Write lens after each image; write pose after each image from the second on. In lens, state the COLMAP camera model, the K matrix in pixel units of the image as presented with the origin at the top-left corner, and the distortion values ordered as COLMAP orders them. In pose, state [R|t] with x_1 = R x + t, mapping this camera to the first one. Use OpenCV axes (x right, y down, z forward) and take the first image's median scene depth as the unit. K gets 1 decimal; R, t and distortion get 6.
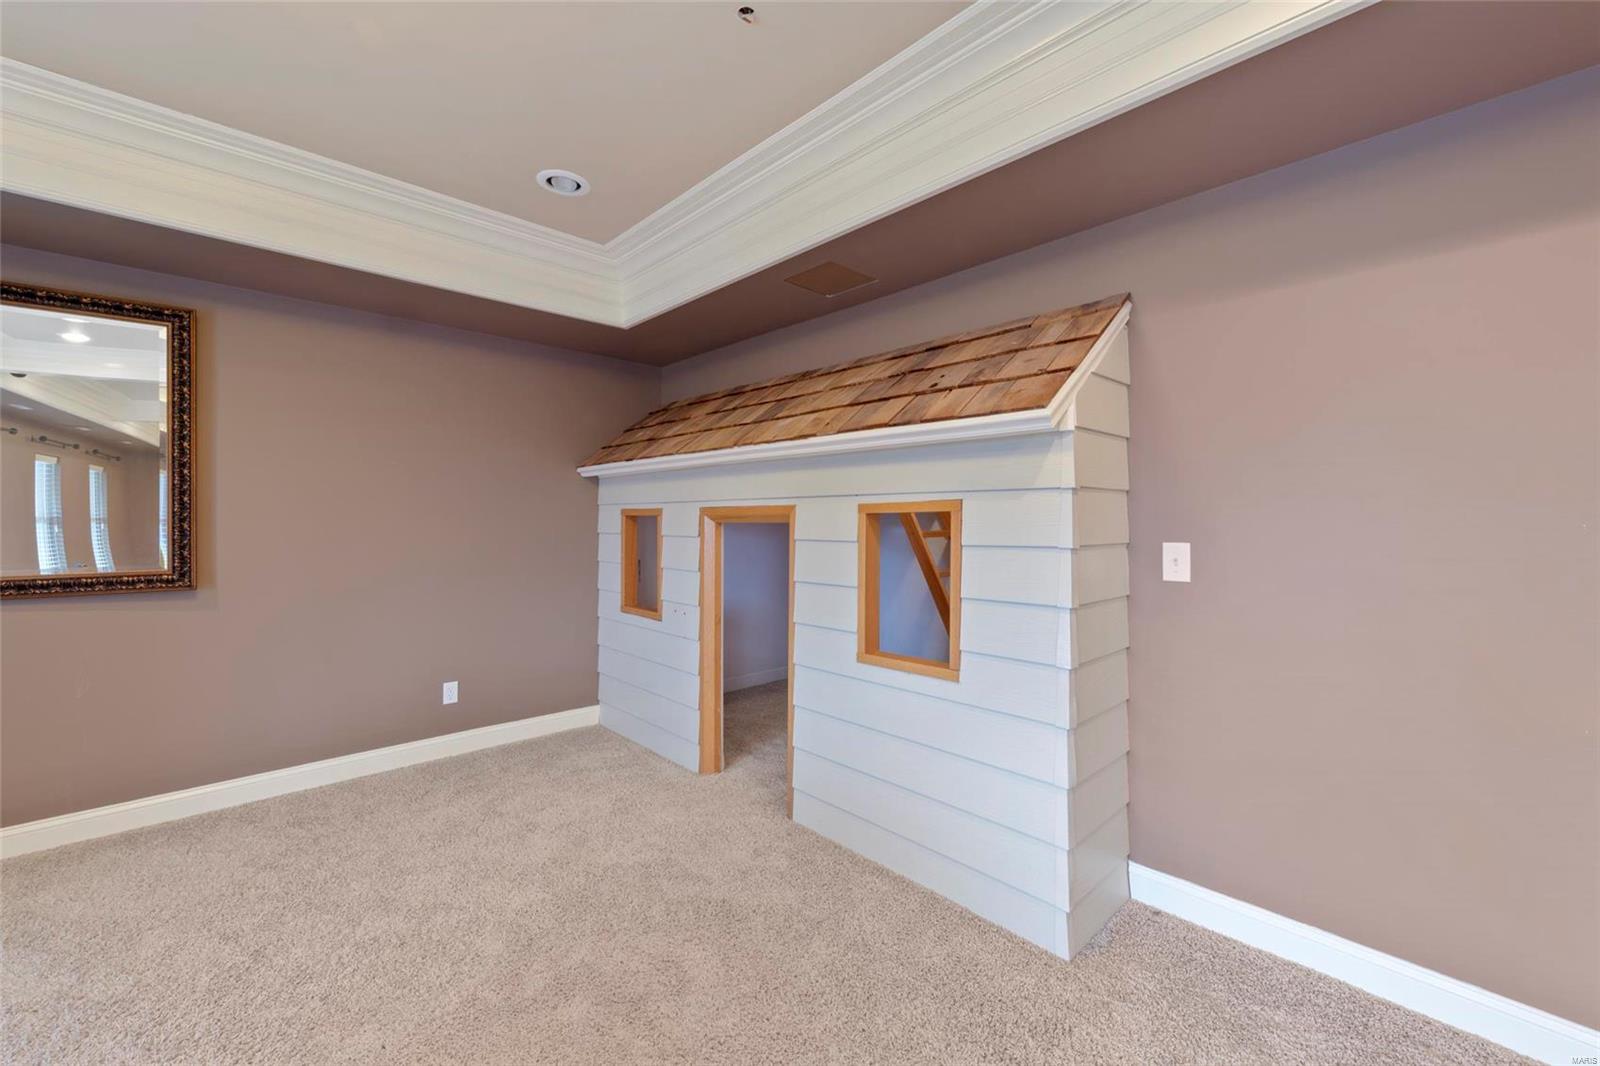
lens RADIAL K [[664.8, 0, 801.7], [0, 664.8, 527.2], [0, 0, 1]] dist [0.003810, 0.000660]
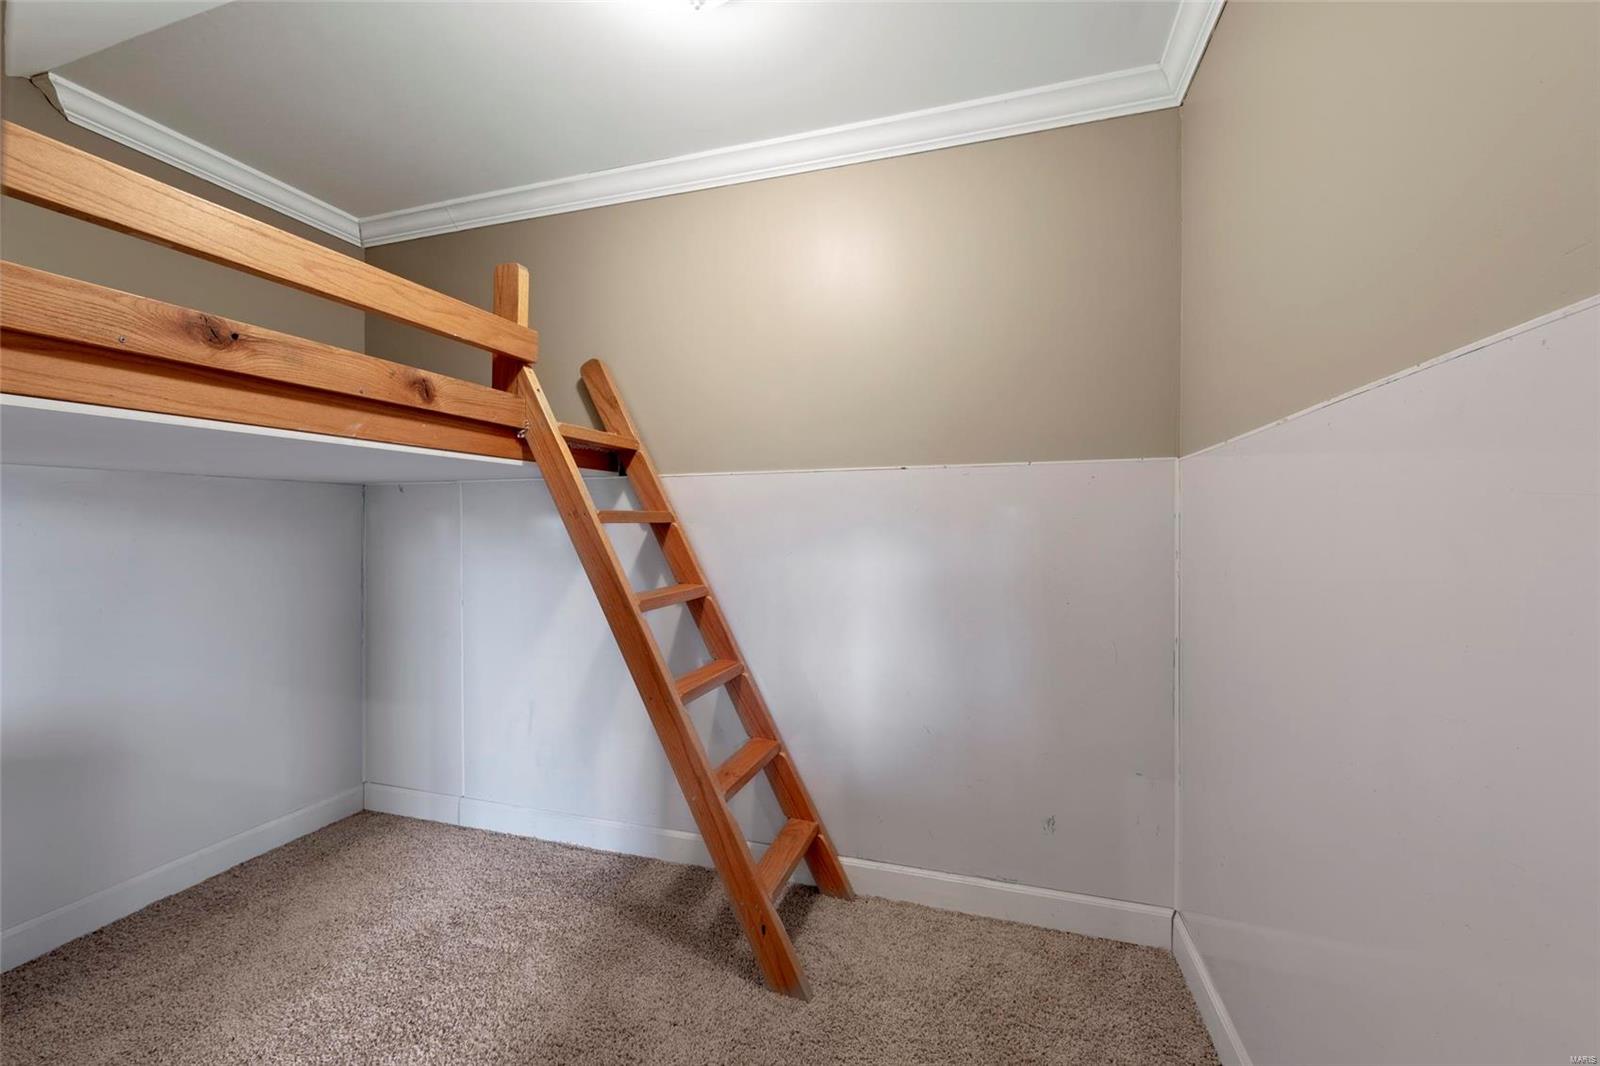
lens RADIAL K [[632.7, 0, 802.2], [0, 632.7, 533.0], [0, 0, 1]] dist [0.000356, 0.000007]
pose [[0.883292, 0.000039, 0.468824, 0.096813], [-0.001282, 0.999996, 0.002332, 0.022365], [-0.468822, -0.002661, 0.883289, 0.520016]]
